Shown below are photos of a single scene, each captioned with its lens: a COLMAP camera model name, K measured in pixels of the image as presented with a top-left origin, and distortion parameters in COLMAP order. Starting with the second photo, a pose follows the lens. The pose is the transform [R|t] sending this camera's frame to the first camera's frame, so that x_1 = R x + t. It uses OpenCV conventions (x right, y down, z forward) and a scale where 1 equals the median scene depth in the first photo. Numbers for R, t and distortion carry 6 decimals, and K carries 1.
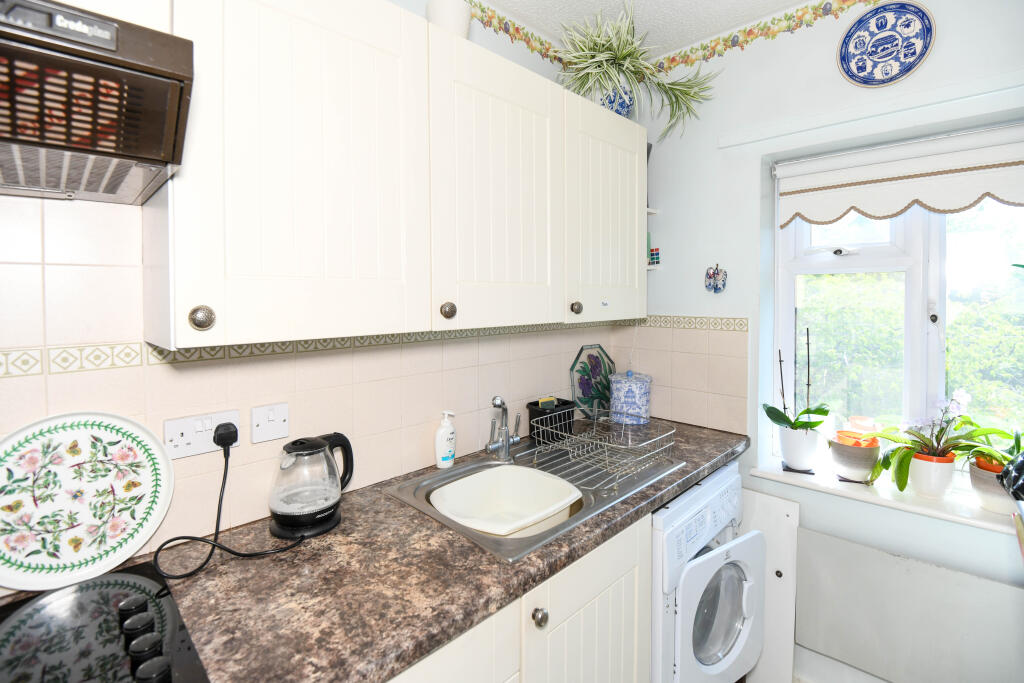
lens RADIAL K [[480.0, 0, 516.1], [0, 480.0, 297.6], [0, 0, 1]] dist [-0.028169, -0.001249]
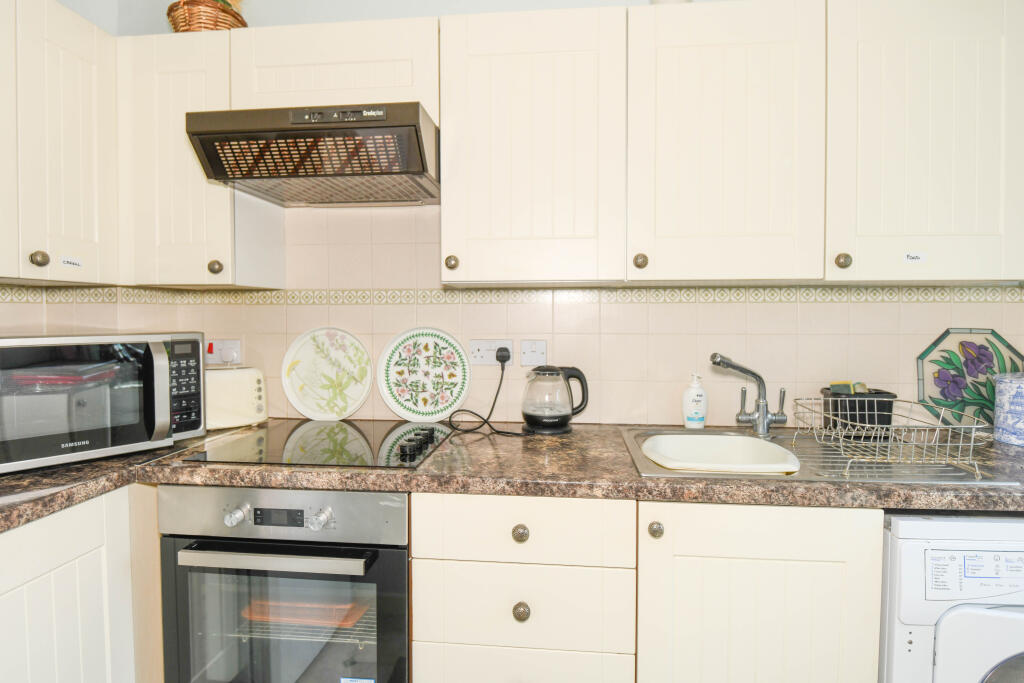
lens RADIAL K [[549.9, 0, 506.9], [0, 549.9, 327.8], [0, 0, 1]] dist [-0.000464, -0.000722]
pose [[0.619025, 0.026794, -0.784914, 0.817357], [-0.007175, 0.999569, 0.028462, 0.179367], [0.785339, -0.011987, 0.618950, -0.040588]]
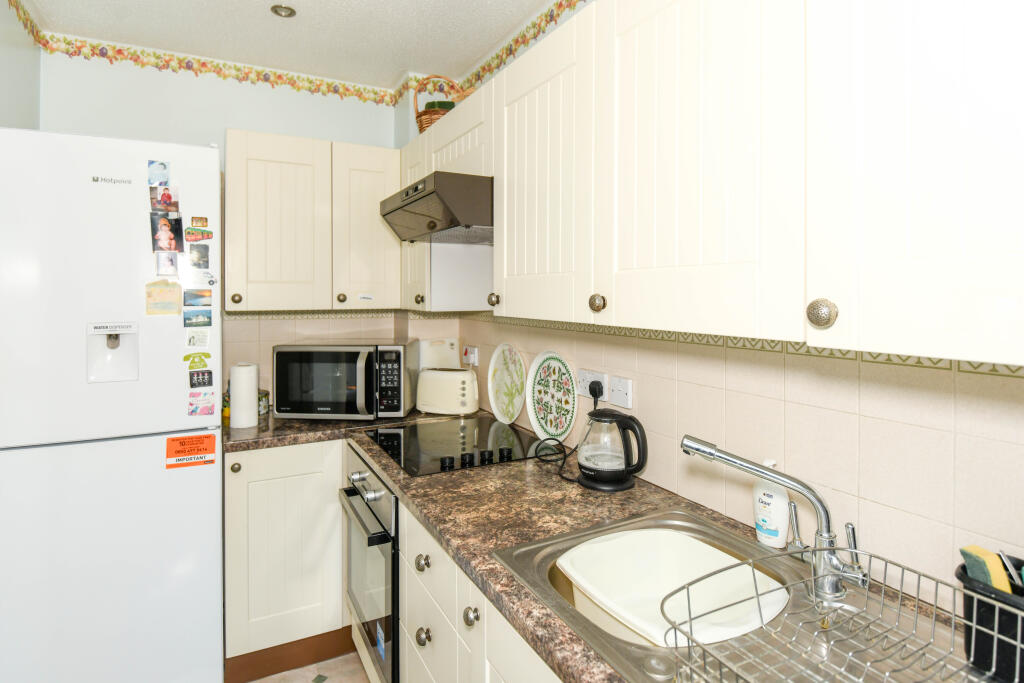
lens RADIAL K [[558.7, 0, 516.7], [0, 558.7, 290.5], [0, 0, 1]] dist [0.001356, -0.000092]
pose [[-0.295413, 0.009303, -0.955324, 1.122804], [0.000480, 0.999954, 0.009589, -0.012134], [0.955370, 0.002374, -0.295403, 1.428262]]
